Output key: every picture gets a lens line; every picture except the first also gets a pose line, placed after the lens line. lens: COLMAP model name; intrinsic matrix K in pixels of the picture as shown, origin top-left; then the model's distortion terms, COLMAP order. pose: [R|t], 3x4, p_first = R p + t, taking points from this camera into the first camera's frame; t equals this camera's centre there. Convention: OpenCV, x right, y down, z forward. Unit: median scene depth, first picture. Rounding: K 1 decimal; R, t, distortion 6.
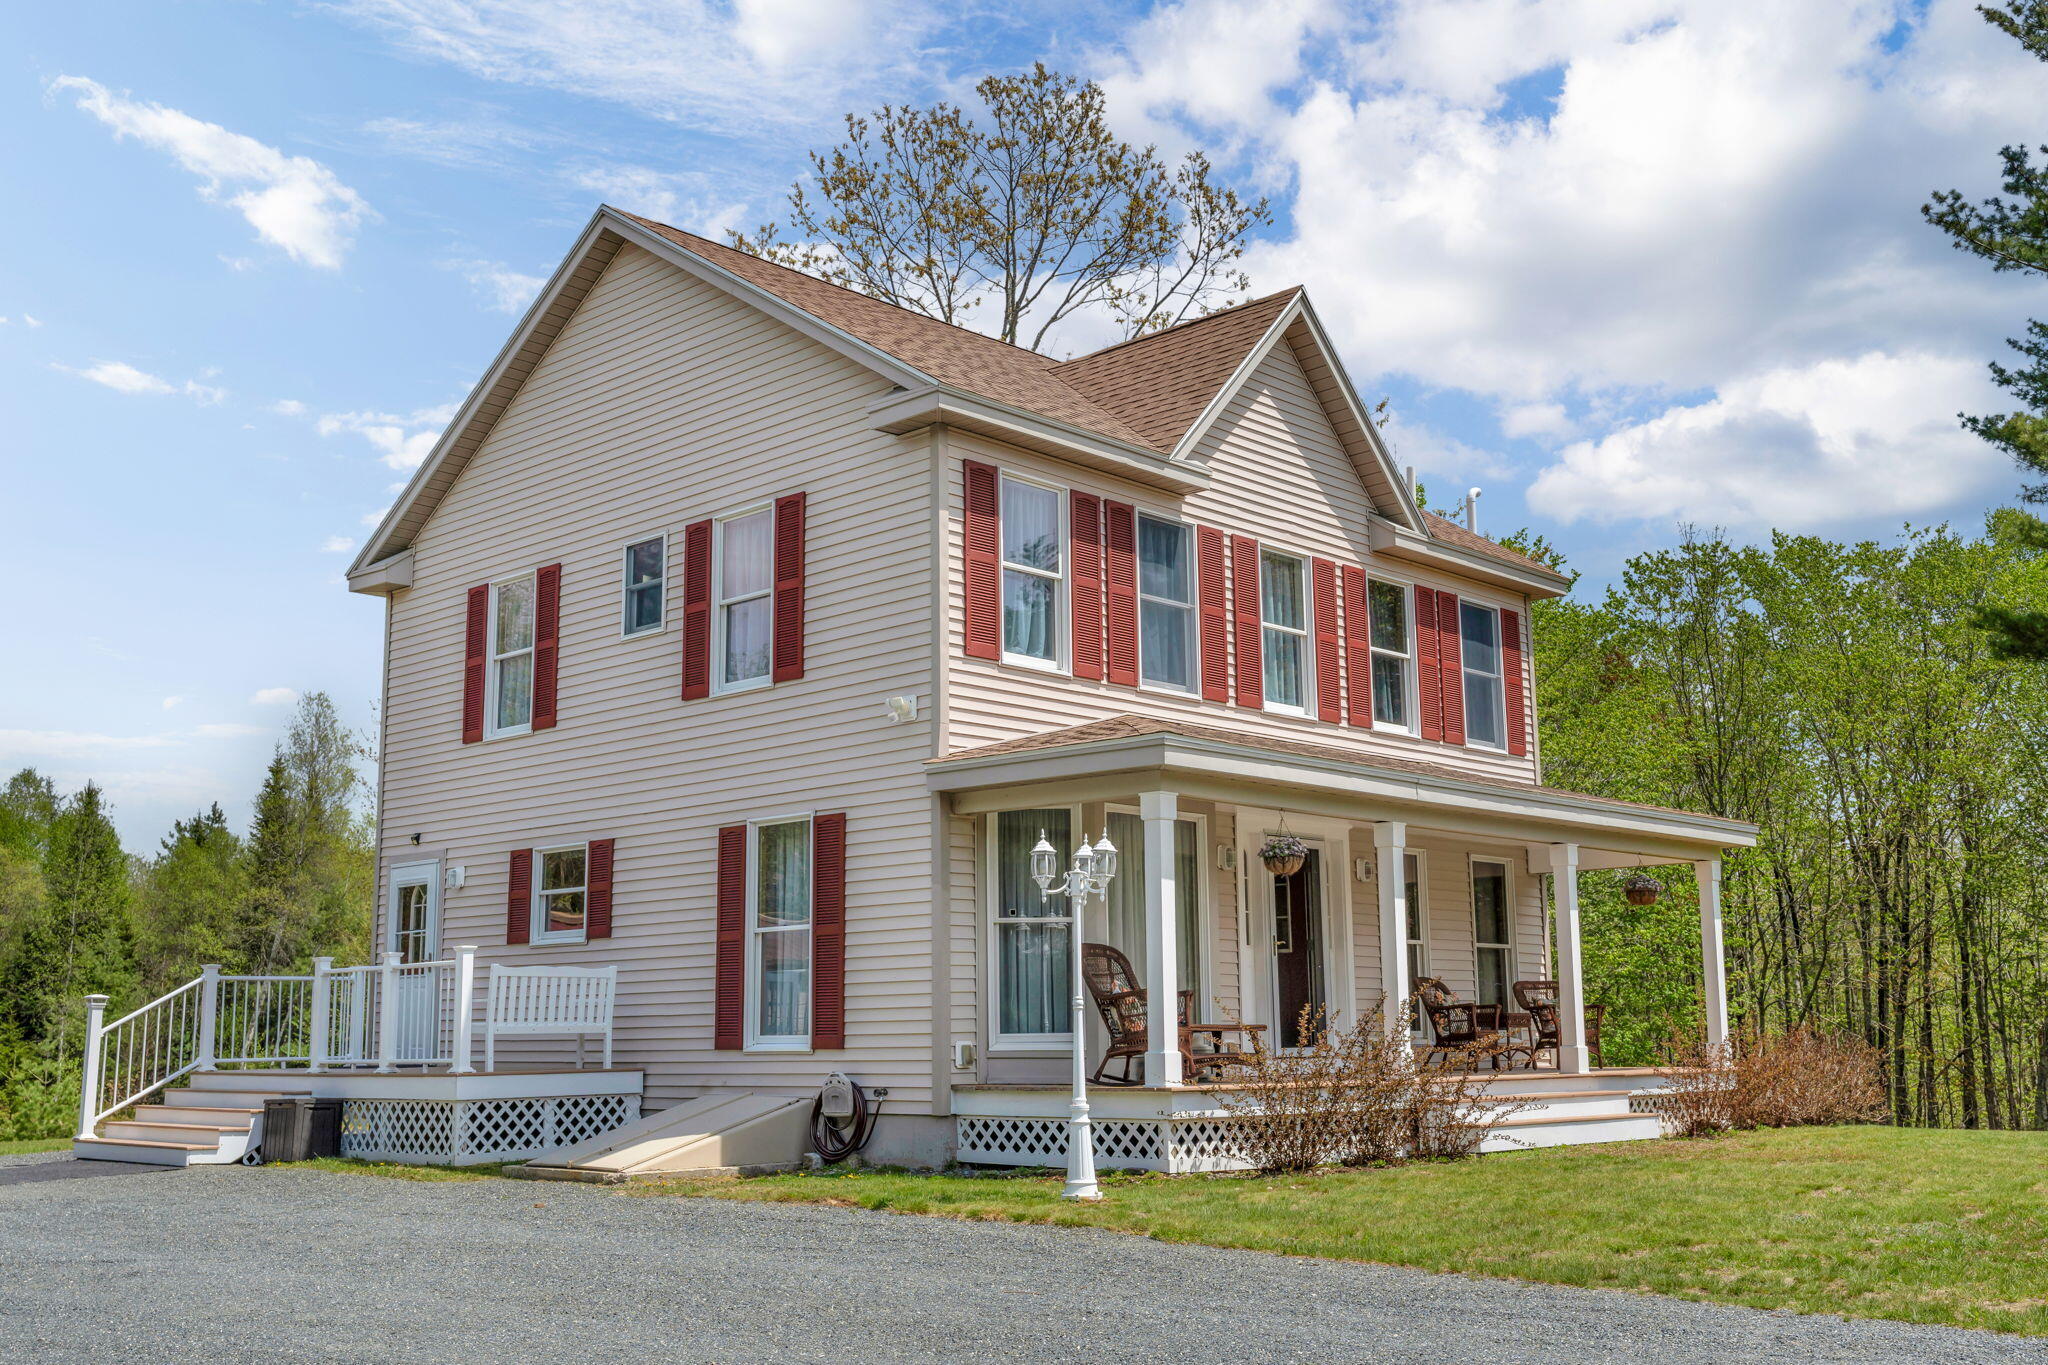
lens RADIAL K [[2068.5, 0, 1027.0], [0, 2068.5, 621.2], [0, 0, 1]] dist [0.009183, -0.010694]
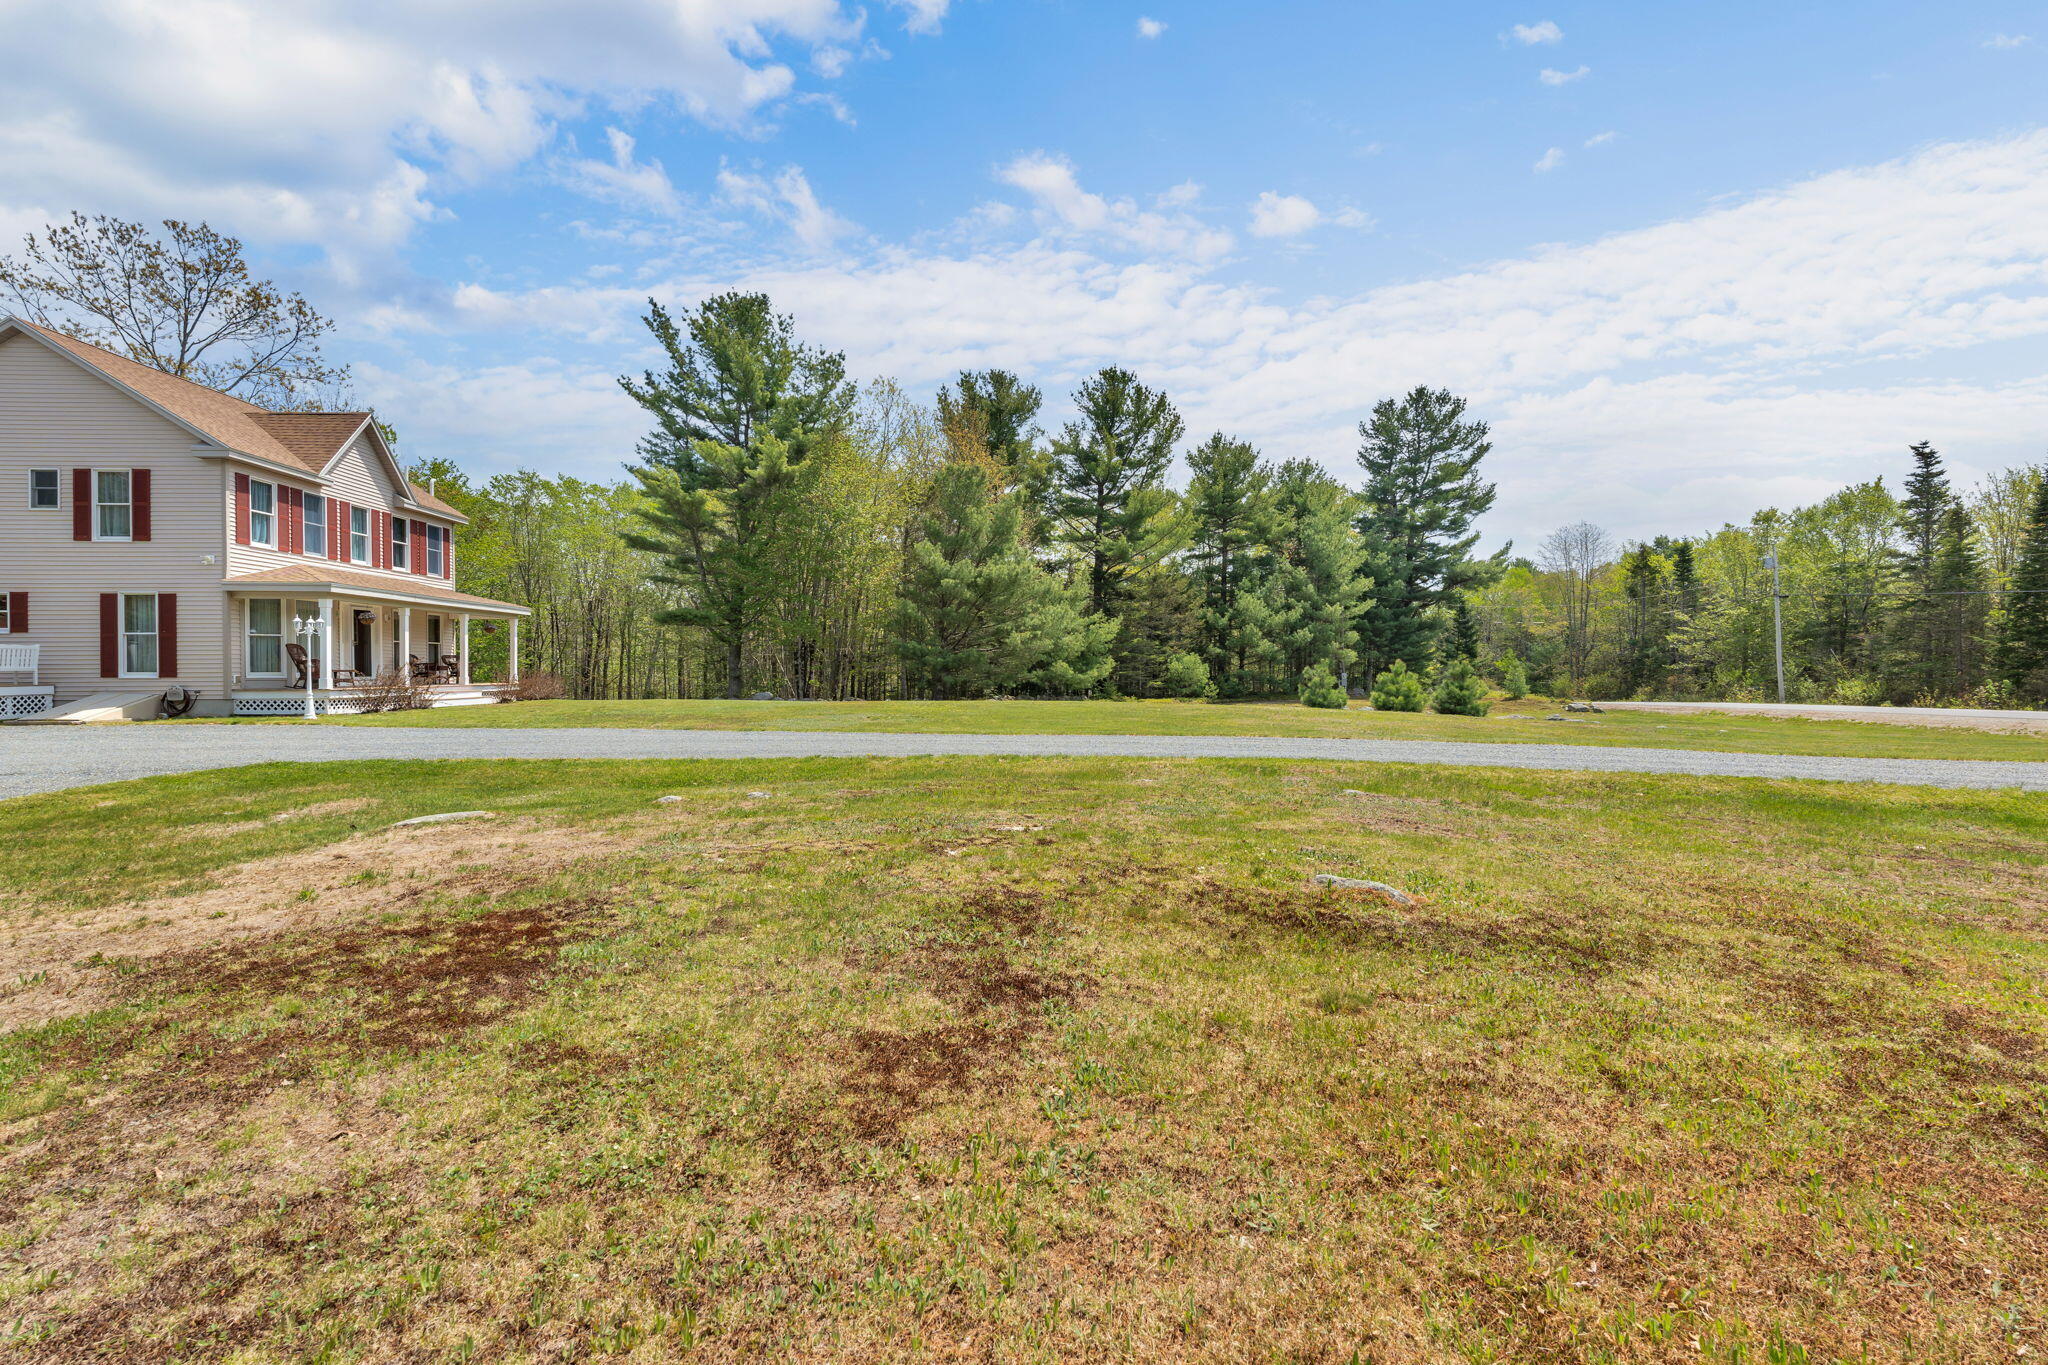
lens RADIAL K [[940.7, 0, 1024.0], [0, 940.7, 682.5], [0, 0, 1]] dist [-0.002472, -0.001292]
pose [[0.694339, -0.002981, 0.719642, -0.182633], [-0.148474, 0.977884, 0.147304, -0.129932], [-0.704165, -0.209127, 0.678540, -0.606554]]
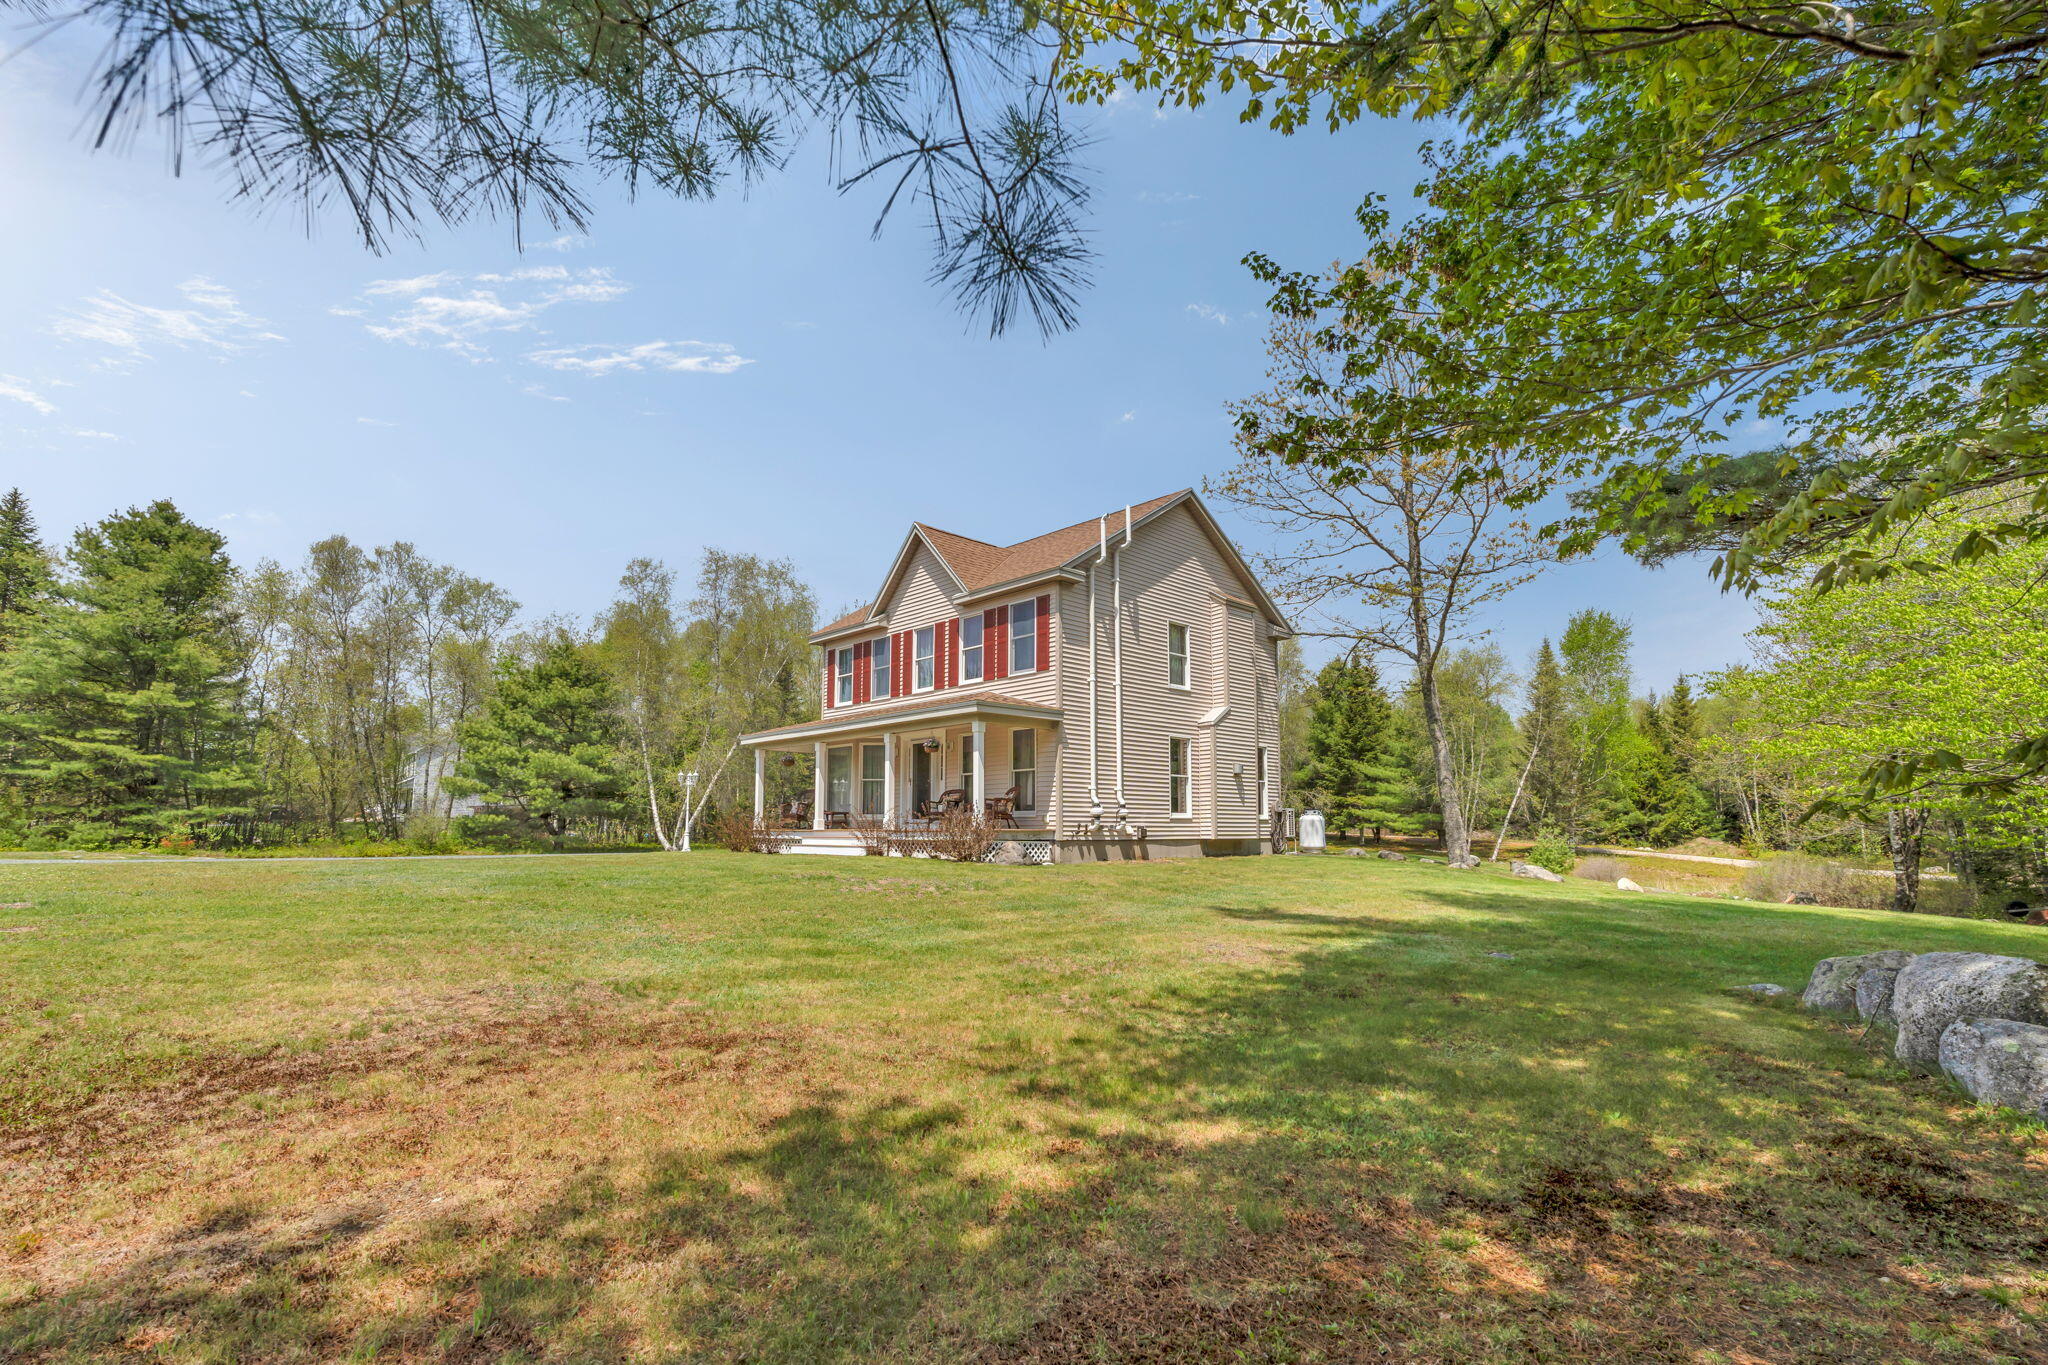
lens RADIAL K [[940.7, 0, 1024.0], [0, 940.7, 682.5], [0, 0, 1]] dist [-0.002472, -0.001292]
pose [[-0.065558, -0.147816, -0.986840, 1.326084], [0.196753, 0.967637, -0.158010, 0.253894], [0.978259, -0.204523, -0.034353, 1.212832]]
